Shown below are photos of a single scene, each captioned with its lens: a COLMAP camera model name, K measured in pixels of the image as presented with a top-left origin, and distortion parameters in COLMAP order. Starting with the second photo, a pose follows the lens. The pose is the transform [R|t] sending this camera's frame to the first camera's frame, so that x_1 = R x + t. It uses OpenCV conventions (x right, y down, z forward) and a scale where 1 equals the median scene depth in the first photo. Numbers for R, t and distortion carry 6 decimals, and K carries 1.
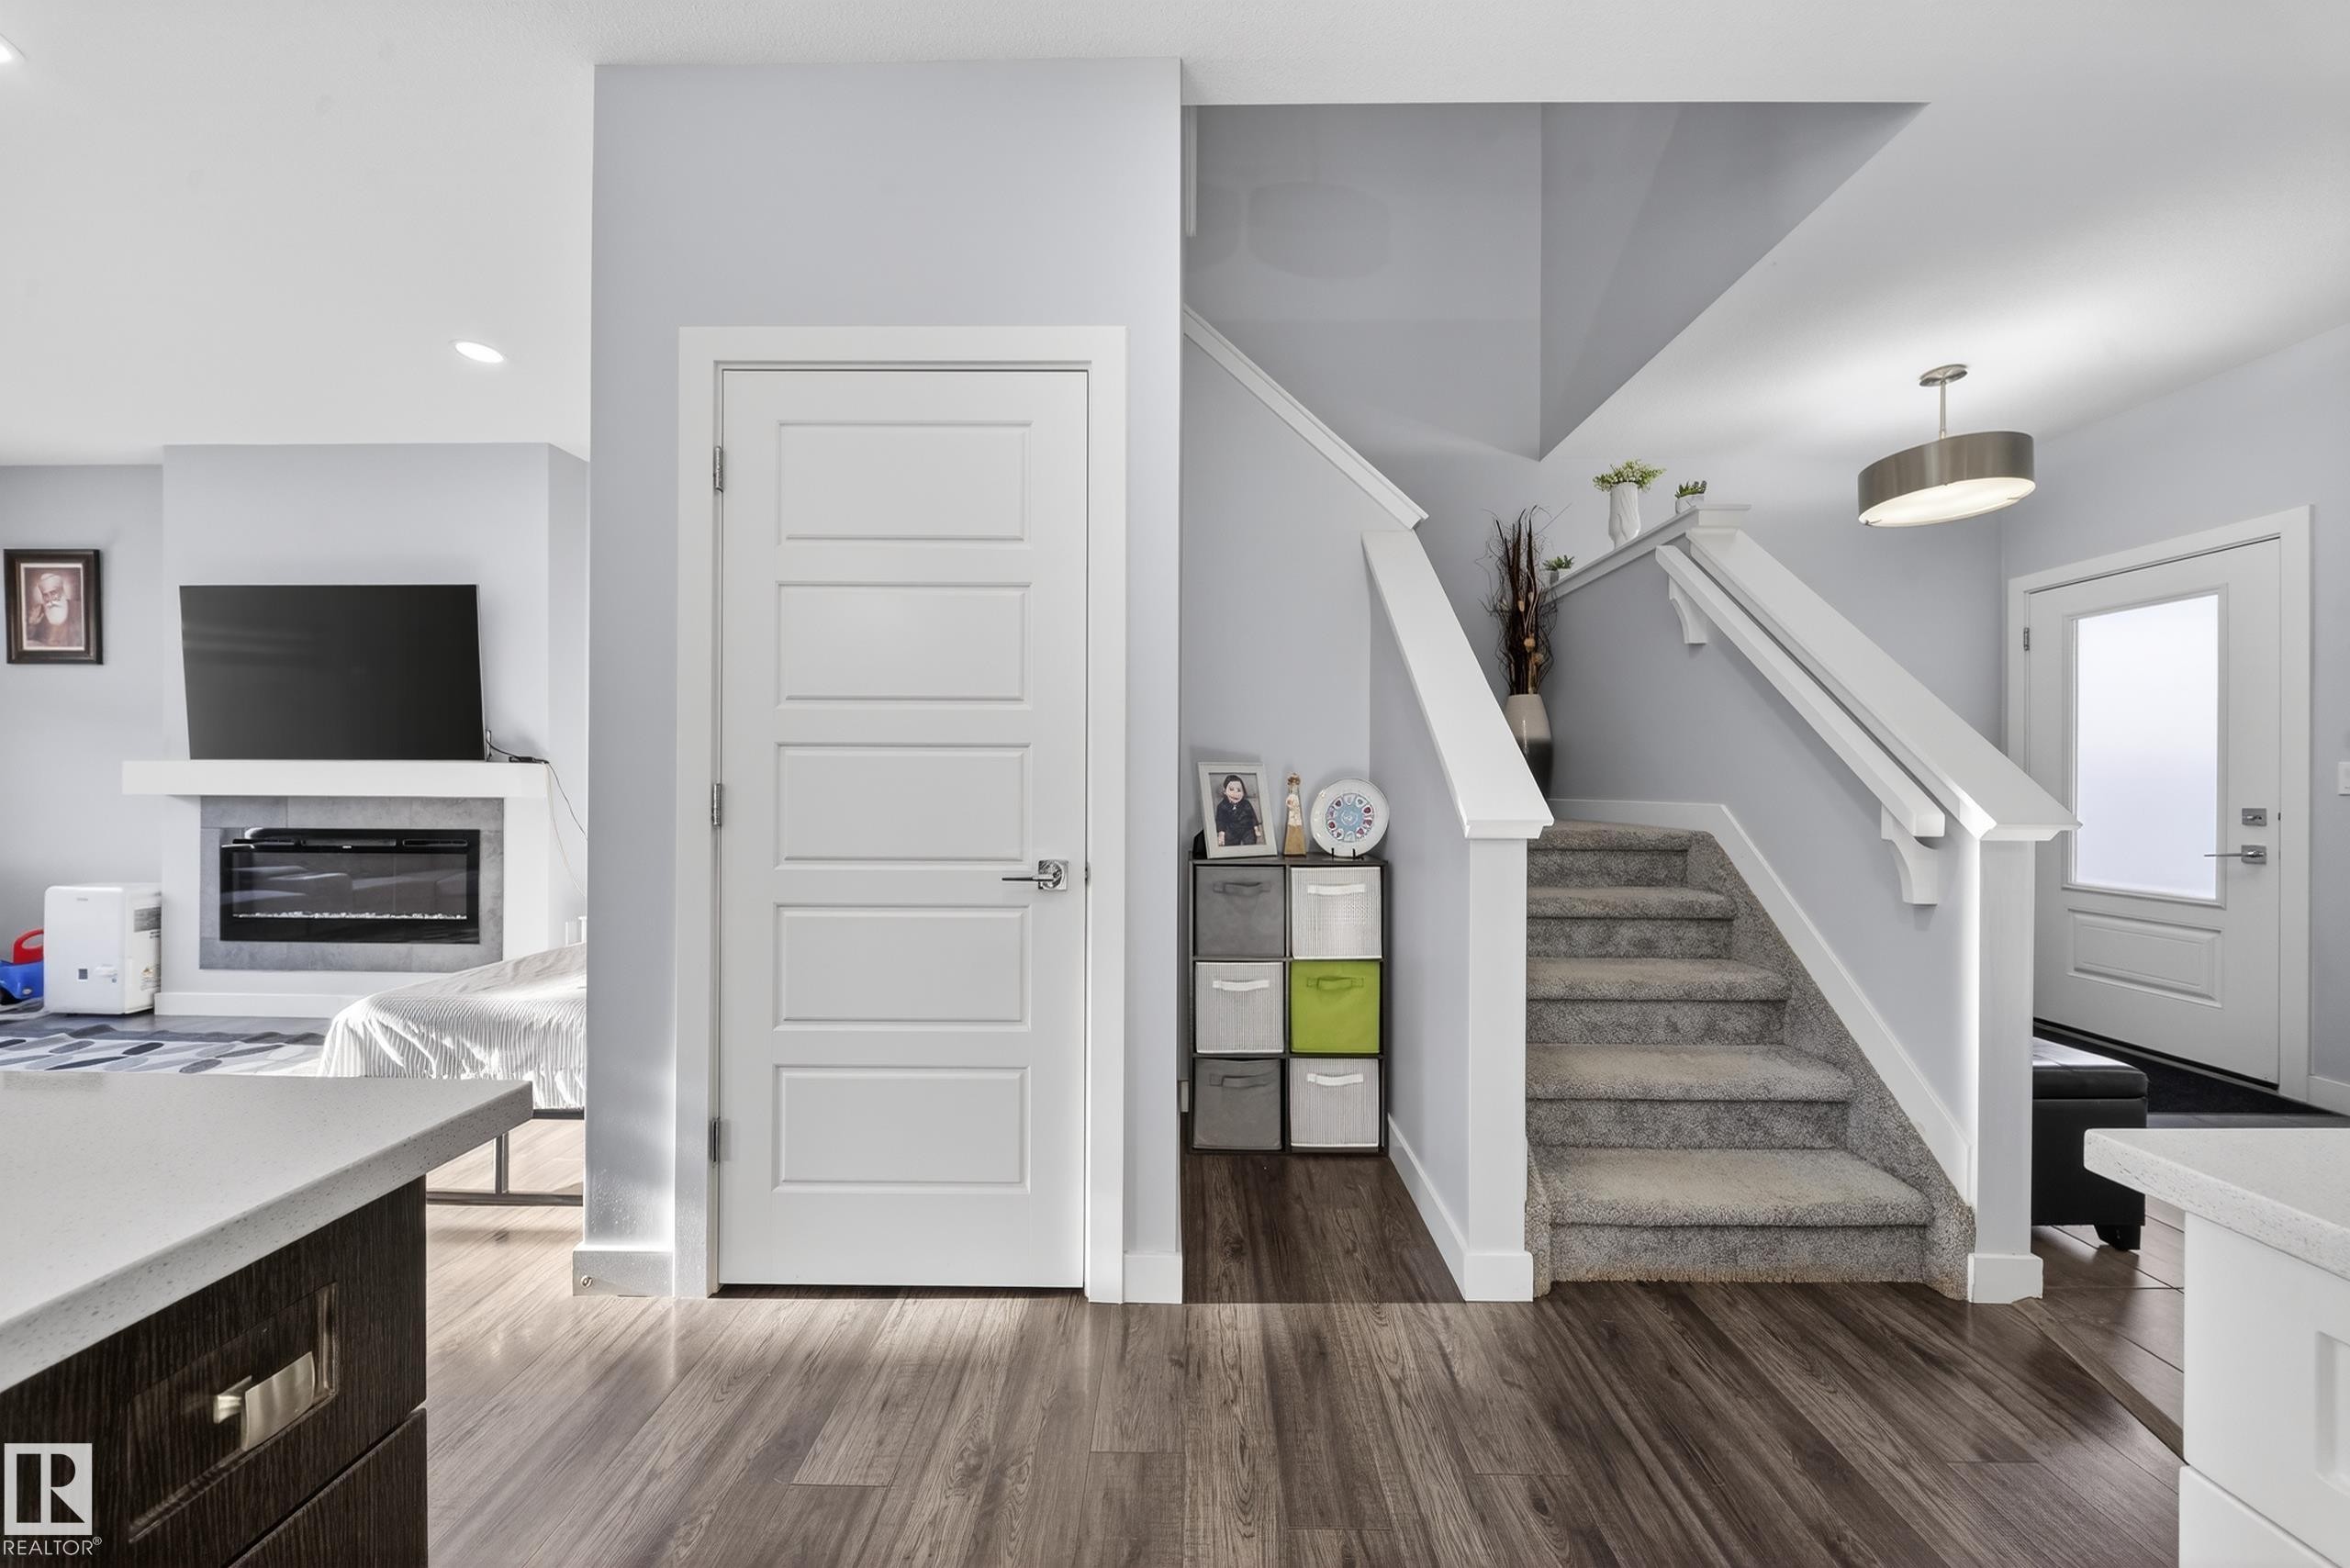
lens RADIAL K [[823.8, 0, 1175.4], [0, 823.8, 790.6], [0, 0, 1]] dist [-0.008884, 0.000313]
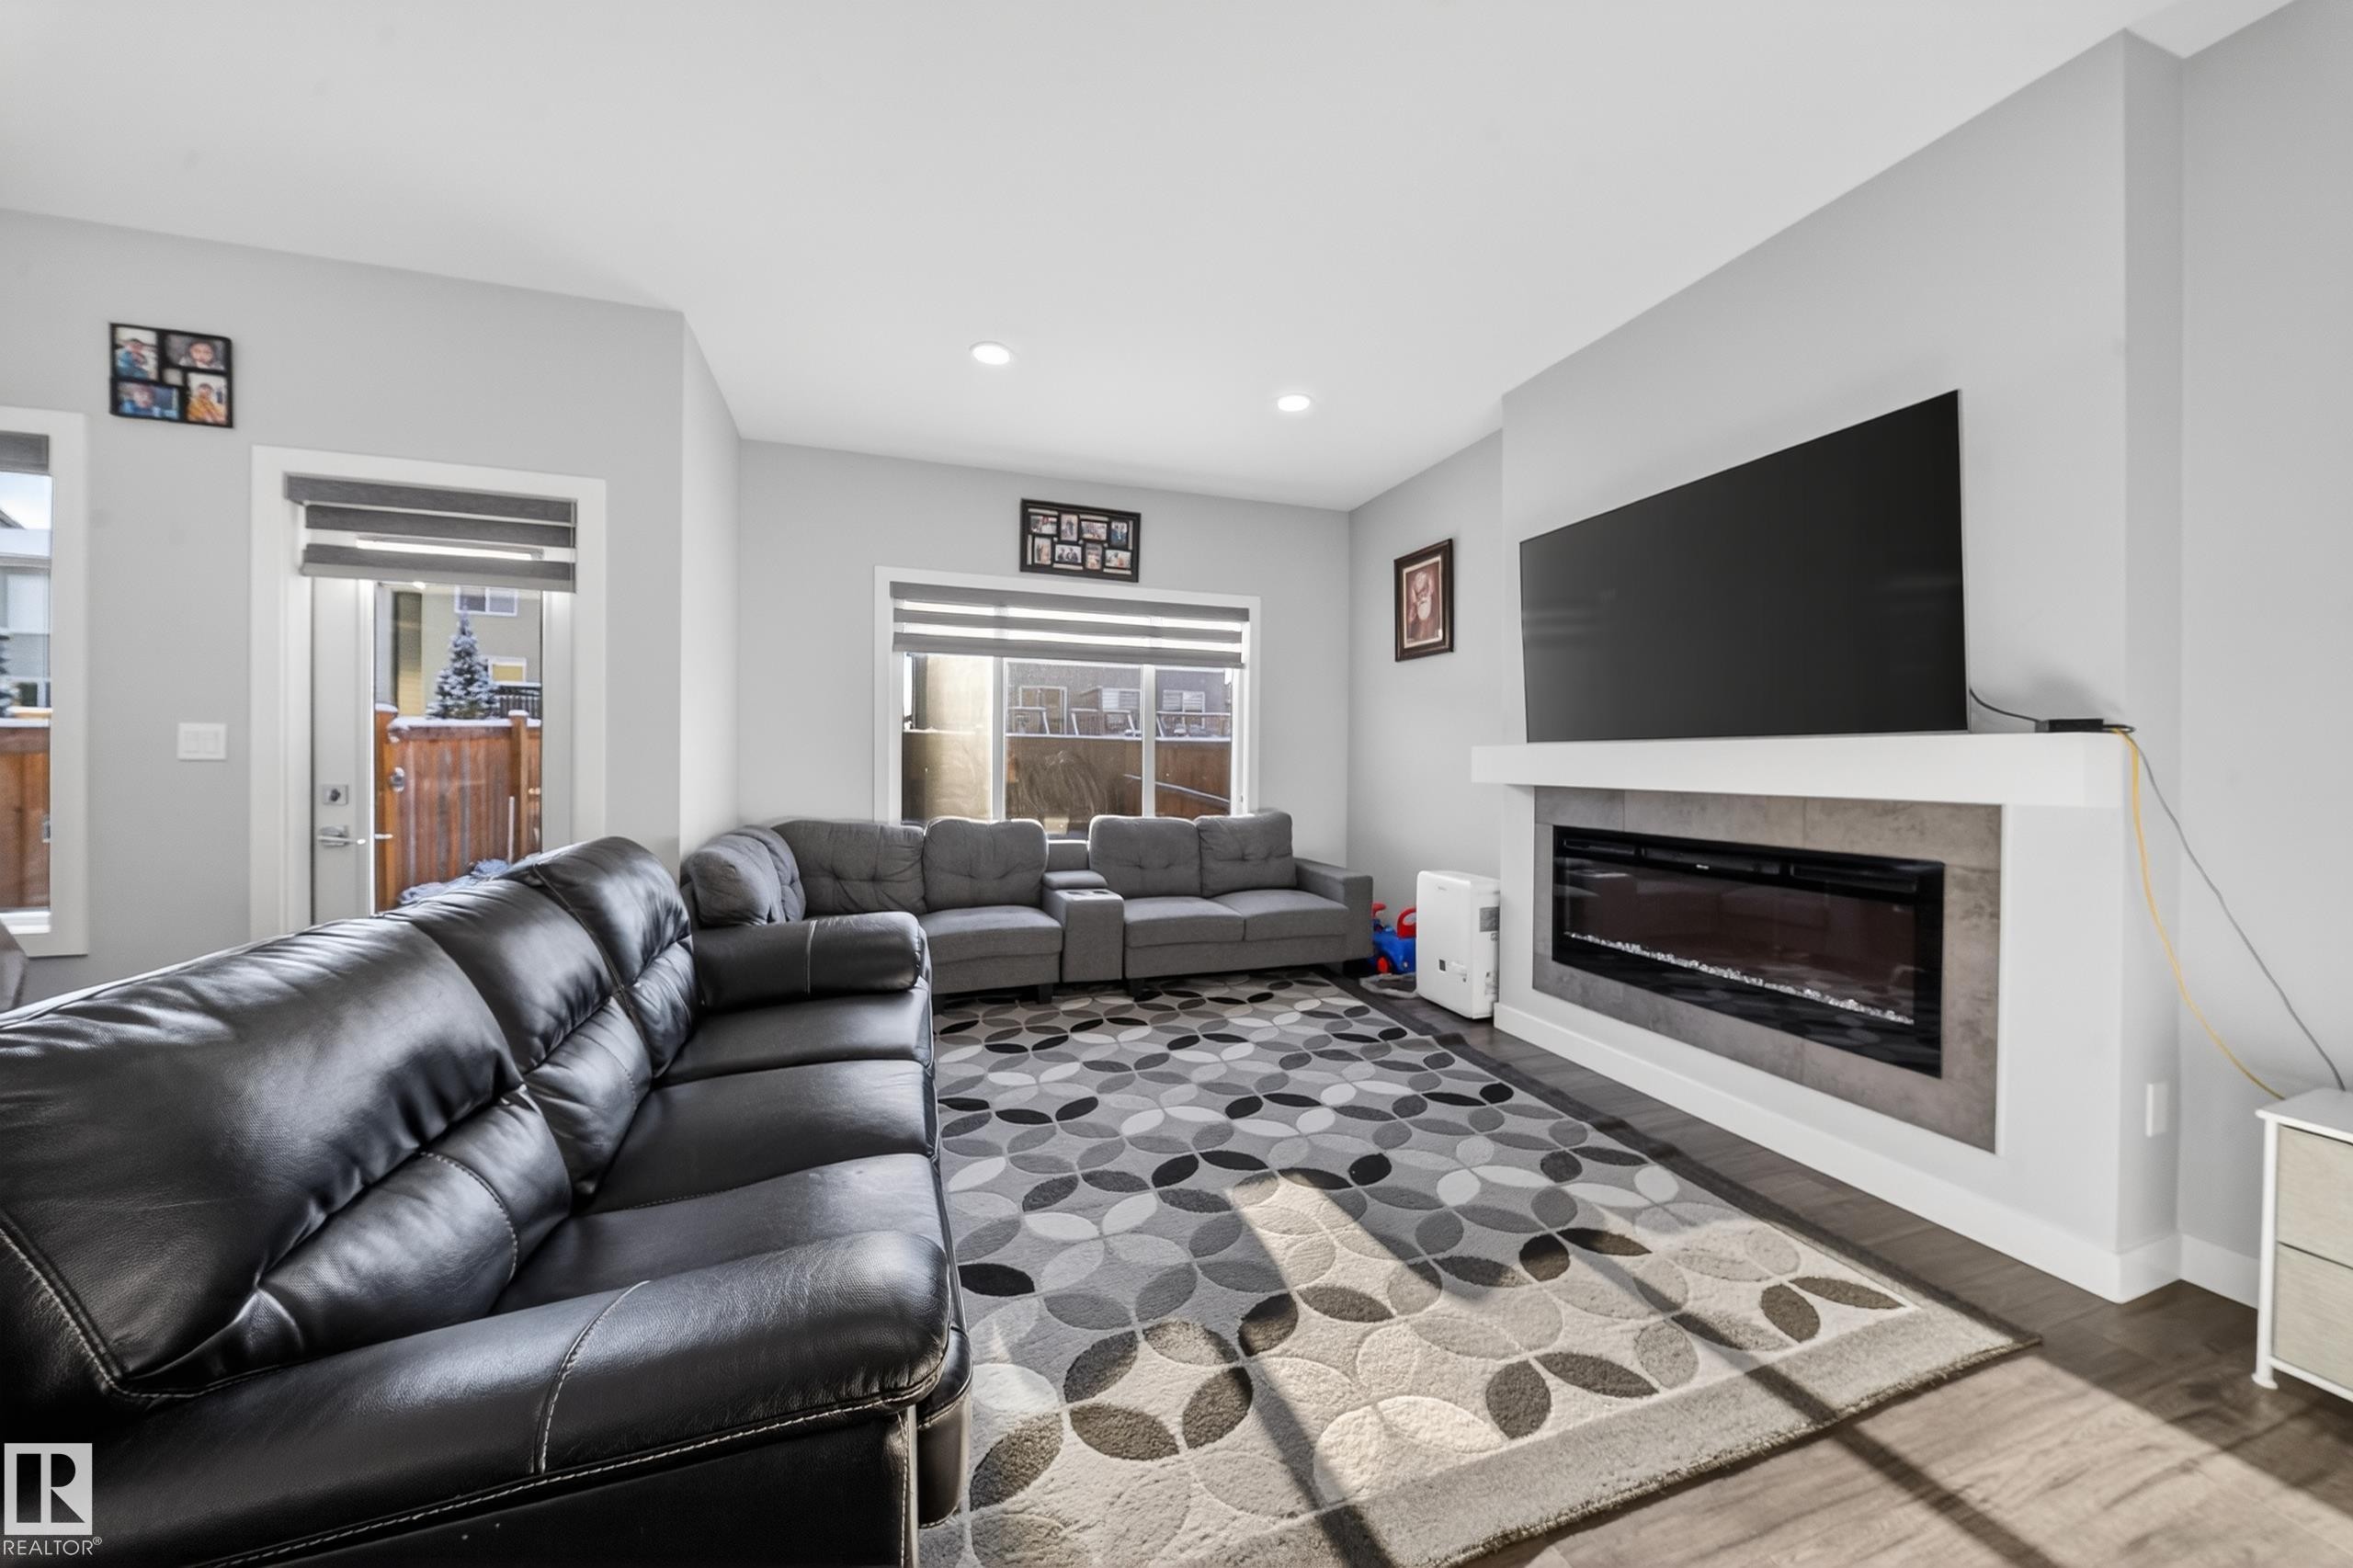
lens RADIAL K [[824.8, 0, 1167.1], [0, 824.8, 760.2], [0, 0, 1]] dist [-0.008884, 0.000313]
pose [[0.337878, -0.004138, -0.941181, -0.527647], [-0.007620, 0.999946, -0.007132, -0.011711], [0.941159, 0.009582, 0.337828, 0.352642]]
